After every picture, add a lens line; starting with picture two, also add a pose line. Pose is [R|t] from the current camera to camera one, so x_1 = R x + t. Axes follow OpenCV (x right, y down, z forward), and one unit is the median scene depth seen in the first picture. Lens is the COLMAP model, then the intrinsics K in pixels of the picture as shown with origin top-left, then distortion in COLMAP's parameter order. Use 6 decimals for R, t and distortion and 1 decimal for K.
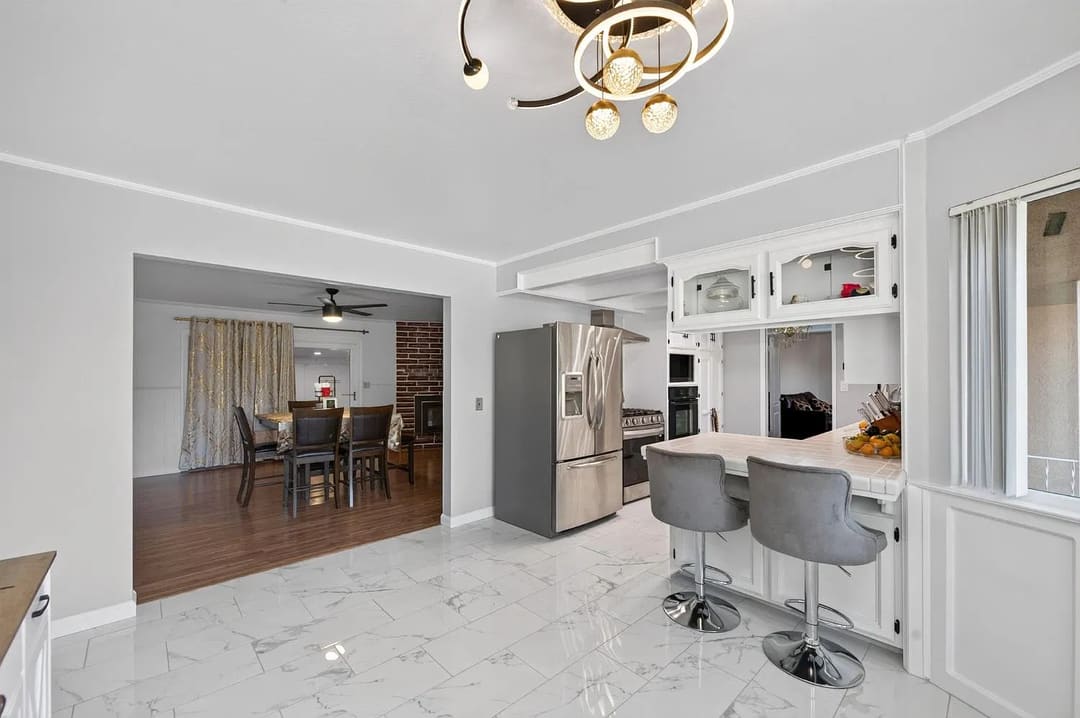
lens RADIAL K [[429.3, 0, 536.7], [0, 429.3, 367.1], [0, 0, 1]] dist [0.000373, -0.000404]
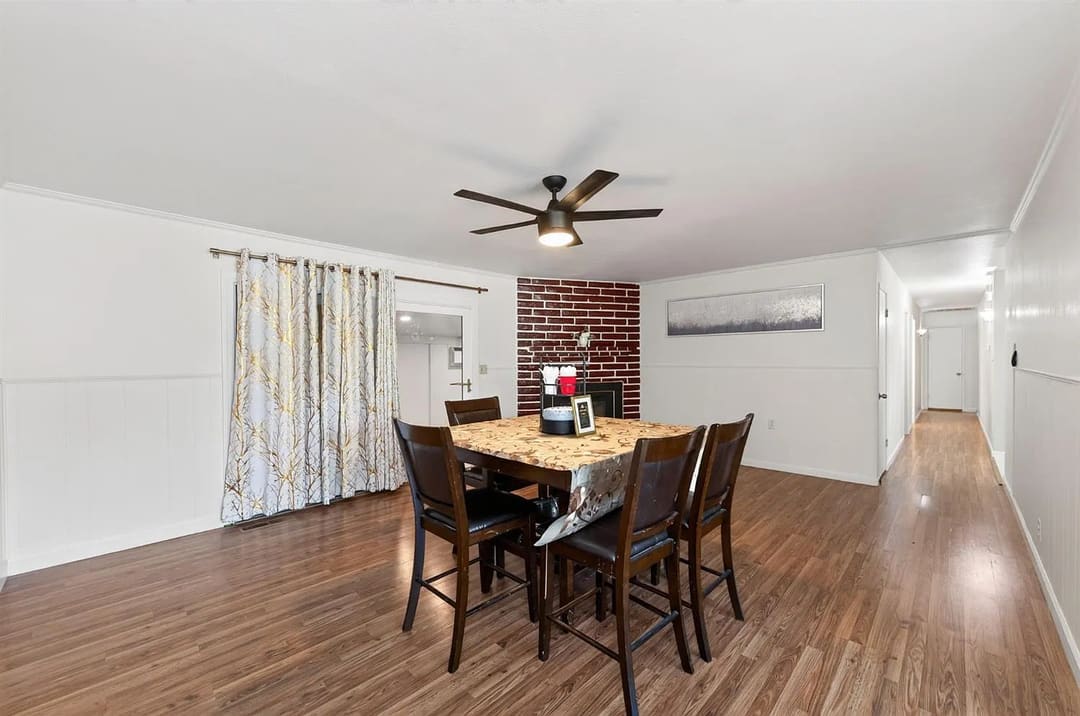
lens RADIAL K [[429.3, 0, 544.6], [0, 429.3, 357.5], [0, 0, 1]] dist [0.000373, -0.000404]
pose [[0.998683, -0.003067, 0.051221, -0.408215], [0.002198, 0.999853, 0.017016, 0.013857], [-0.051266, -0.016881, 0.998542, 0.392375]]
